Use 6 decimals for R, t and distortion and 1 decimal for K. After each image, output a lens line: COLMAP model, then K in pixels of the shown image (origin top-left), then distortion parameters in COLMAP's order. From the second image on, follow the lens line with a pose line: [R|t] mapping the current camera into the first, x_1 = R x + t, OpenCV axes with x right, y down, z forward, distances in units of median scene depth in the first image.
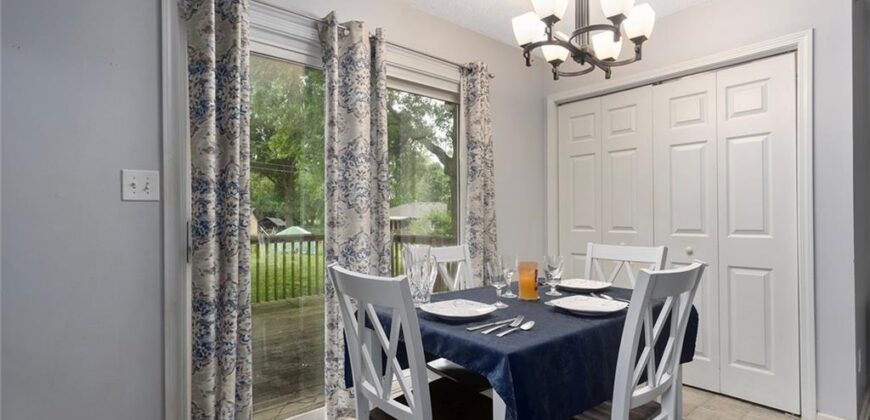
lens RADIAL K [[412.1, 0, 429.1], [0, 412.1, 214.0], [0, 0, 1]] dist [-0.000048, 0.001464]
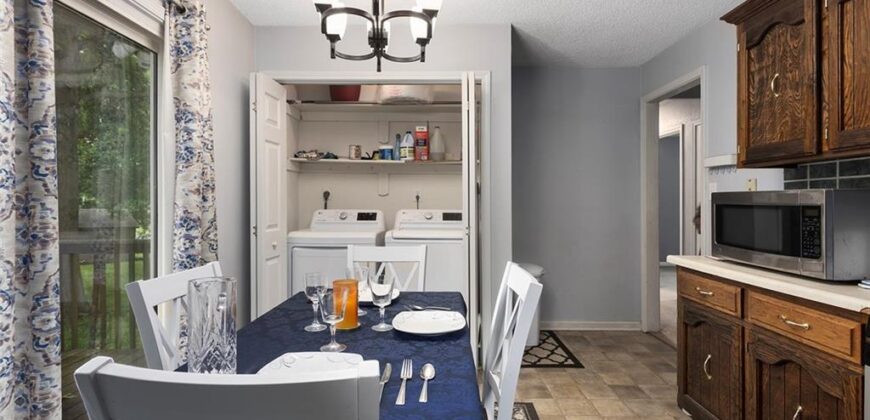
lens RADIAL K [[412.1, 0, 436.7], [0, 412.1, 205.0], [0, 0, 1]] dist [-0.000048, 0.001464]
pose [[0.658158, 0.001190, 0.752879, -0.145221], [-0.006775, 0.999968, 0.004342, -0.020809], [-0.752849, -0.007959, 0.658145, 0.207602]]
